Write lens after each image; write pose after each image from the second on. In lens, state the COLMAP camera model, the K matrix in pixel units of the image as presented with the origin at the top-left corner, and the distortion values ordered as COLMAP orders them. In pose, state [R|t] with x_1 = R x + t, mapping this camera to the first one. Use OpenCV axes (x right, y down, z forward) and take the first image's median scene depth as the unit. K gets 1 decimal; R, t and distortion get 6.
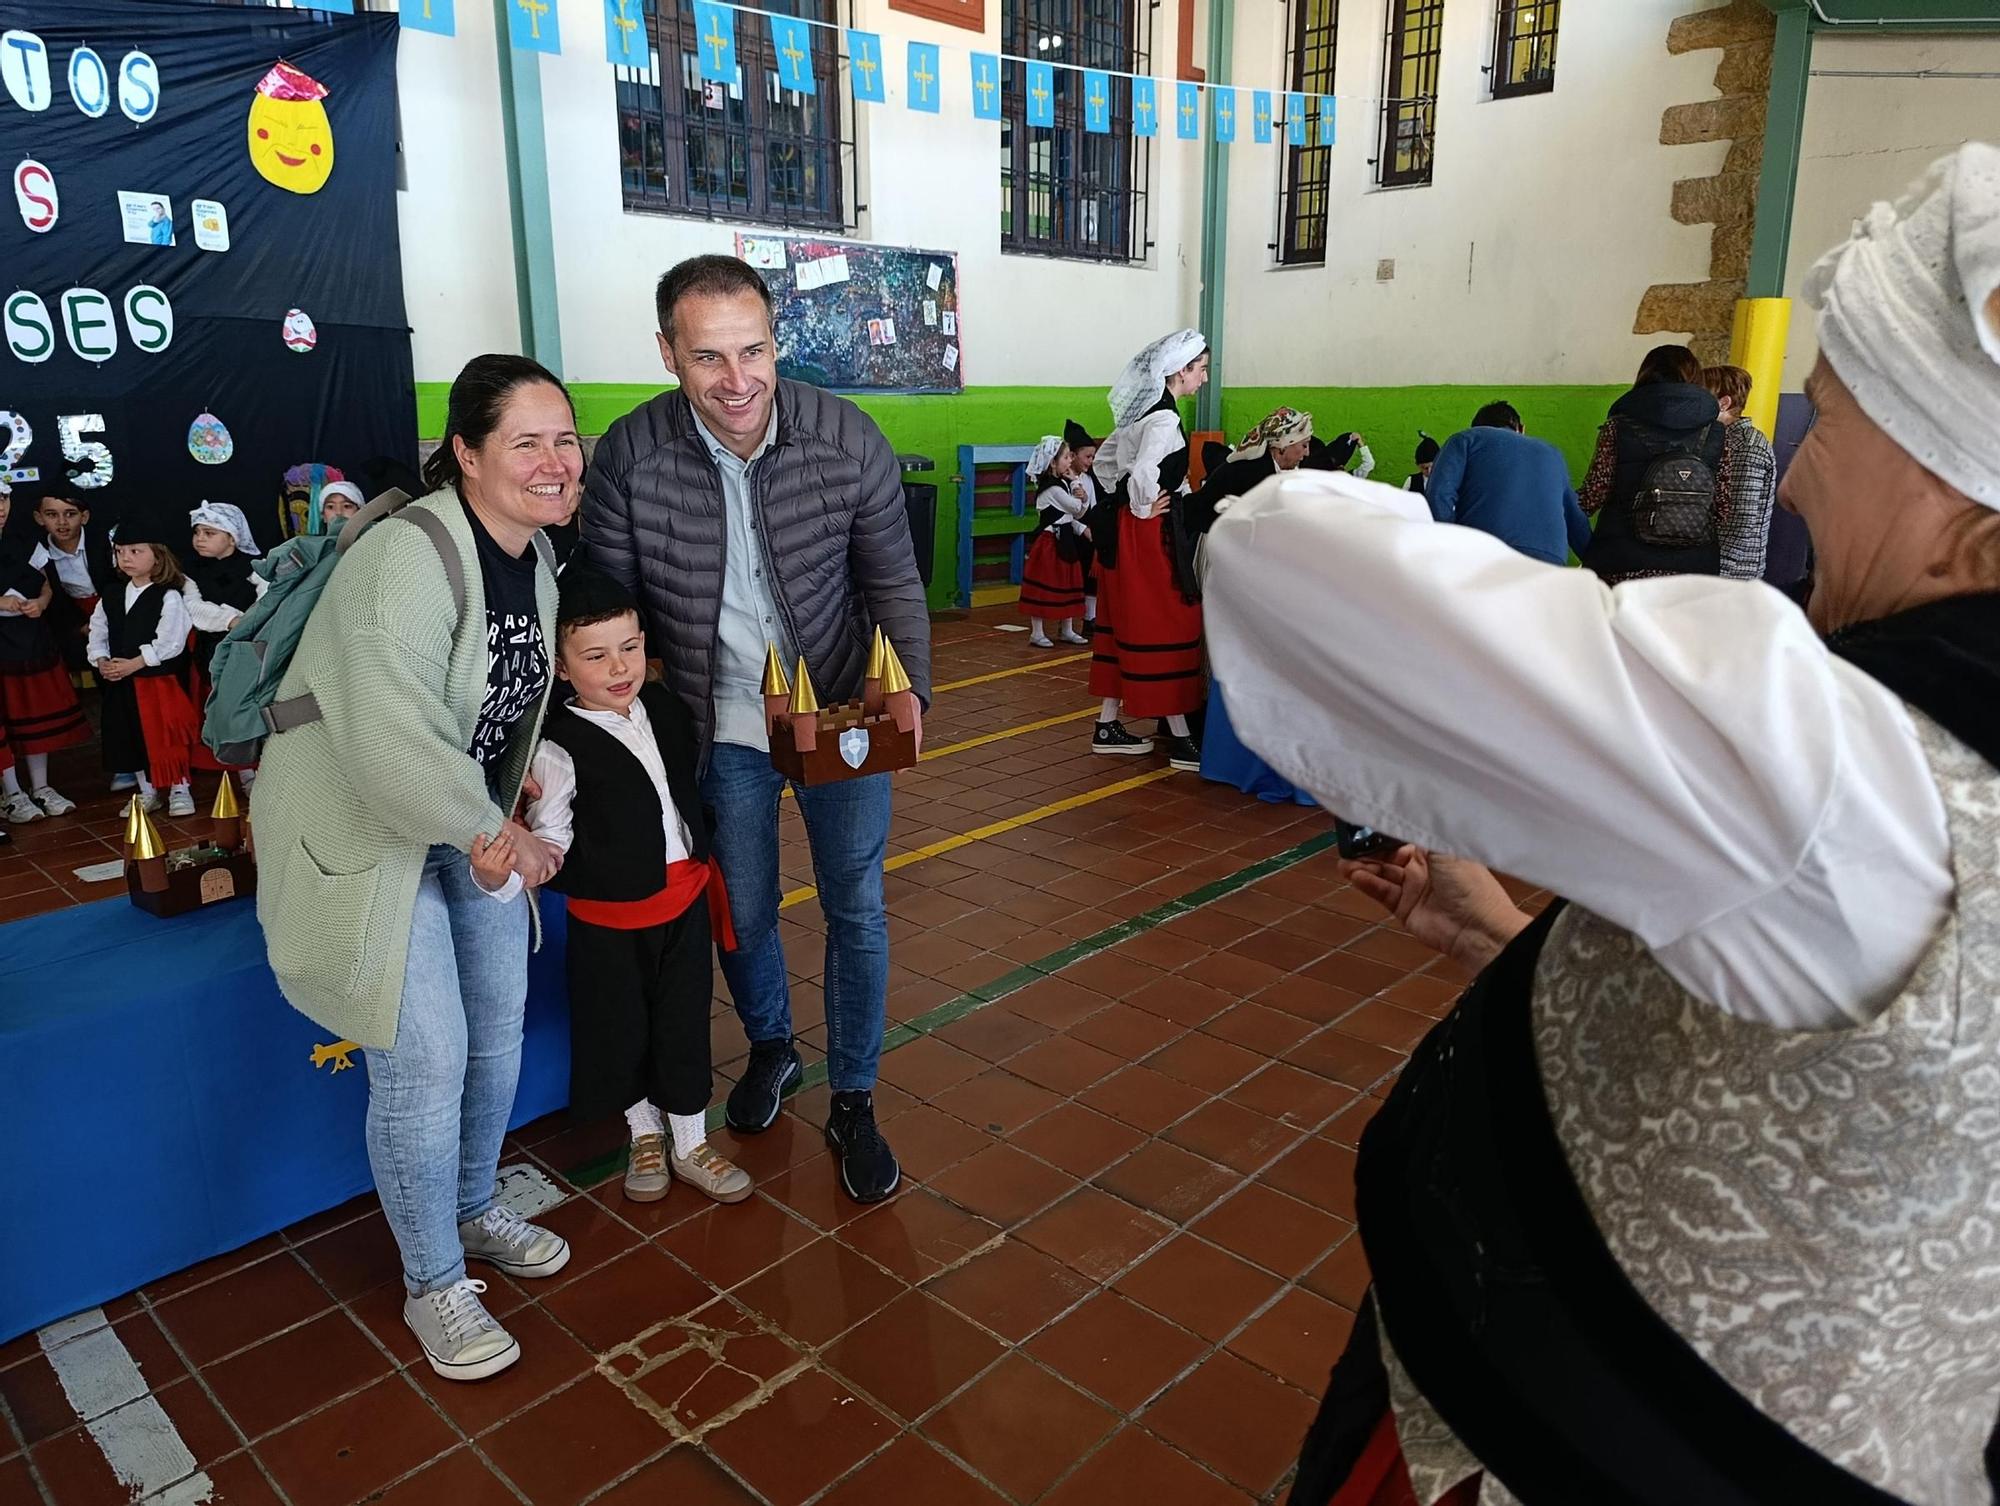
lens RADIAL K [[1389.5, 0, 1016.4], [0, 1389.5, 743.8], [0, 0, 1]] dist [0.012577, -0.027692]
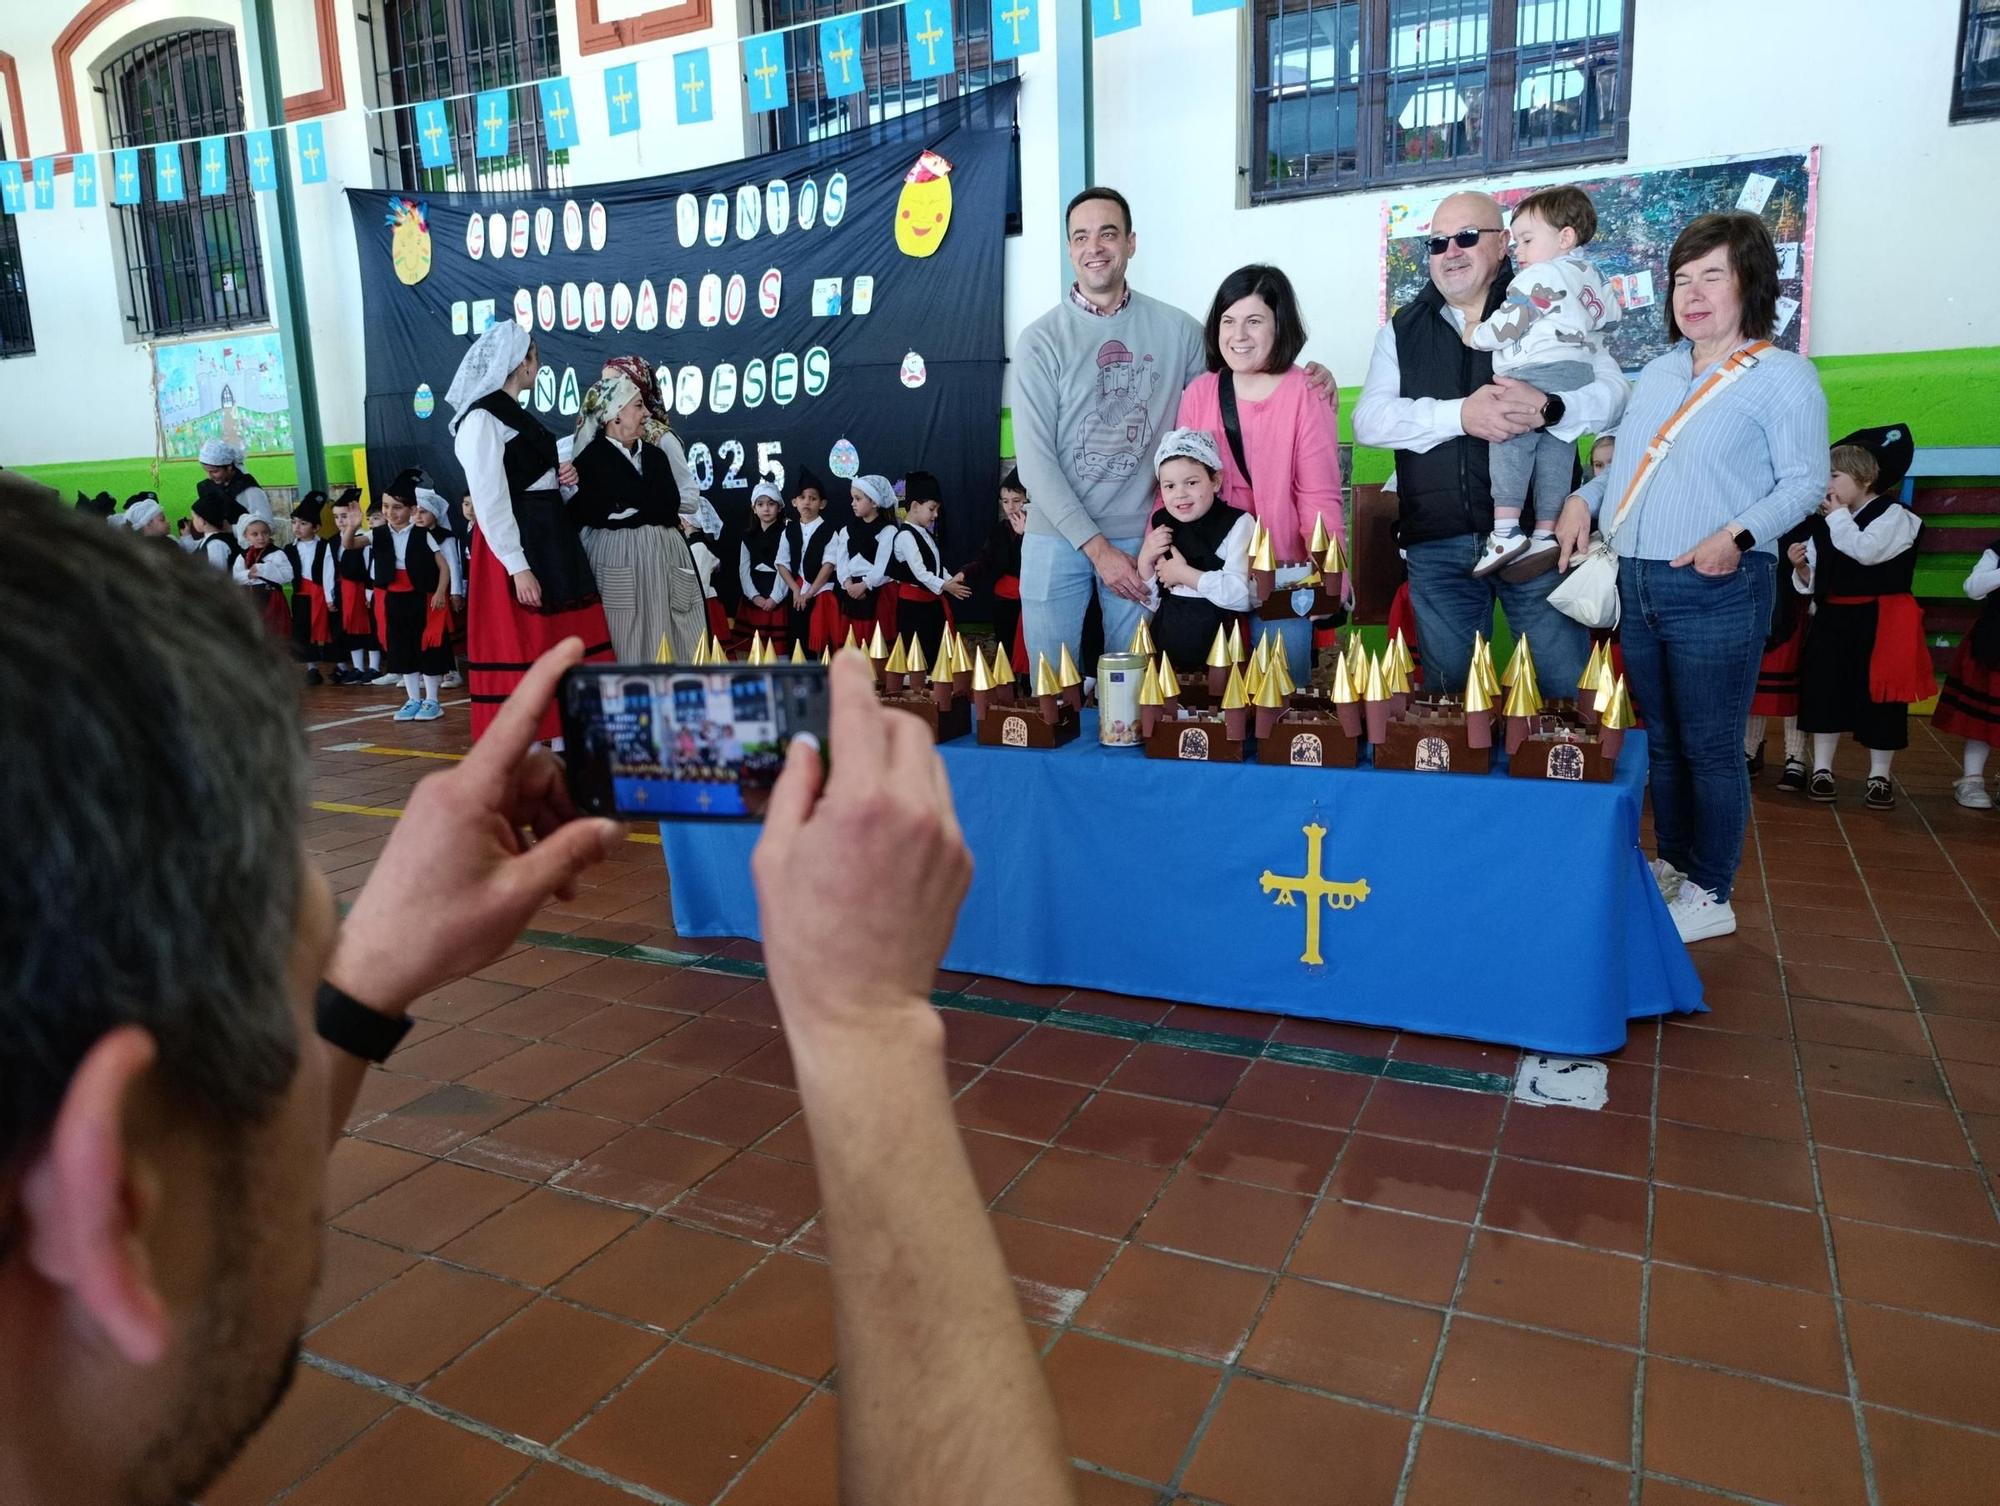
lens RADIAL K [[1381.9, 0, 990.4], [0, 1381.9, 766.0], [0, 0, 1]] dist [0.020251, -0.033796]
pose [[0.274823, 0.179800, -0.944534, 0.550928], [-0.205477, 0.970648, 0.124986, -0.092480], [0.939282, 0.159731, 0.303701, 0.562766]]
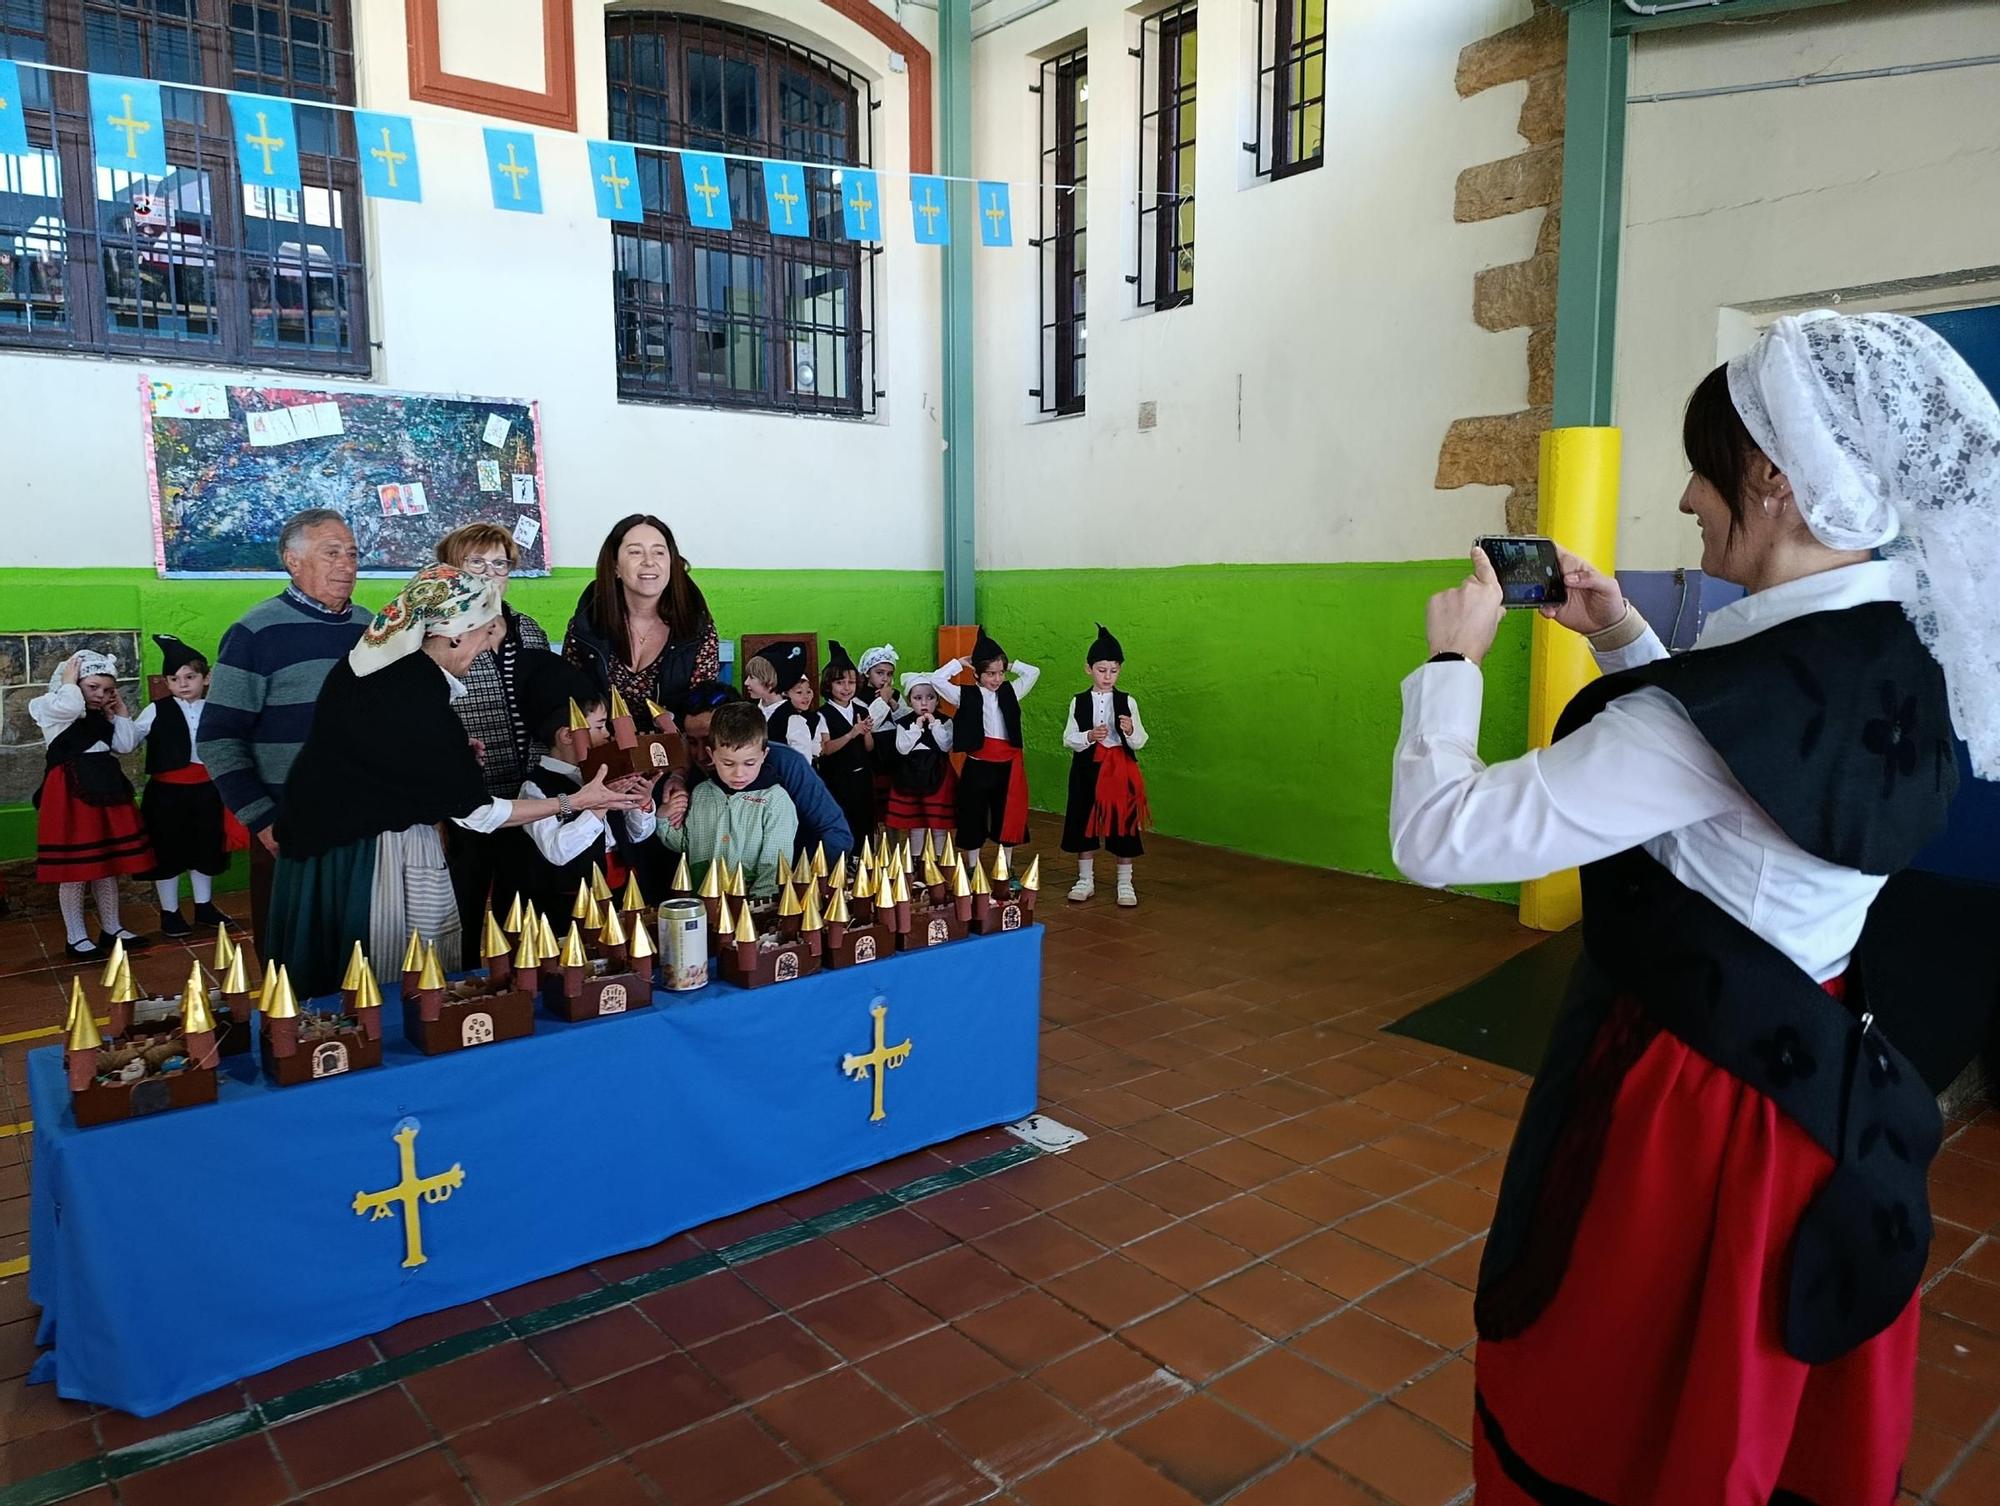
lens RADIAL K [[1361.7, 0, 978.0], [0, 1361.7, 775.4], [0, 0, 1]] dist [0.009858, -0.035935]
pose [[0.988450, 0.016241, -0.150675, 0.357402], [-0.032142, 0.994089, -0.103703, -0.081291], [0.148100, 0.107348, 0.983129, 0.343230]]
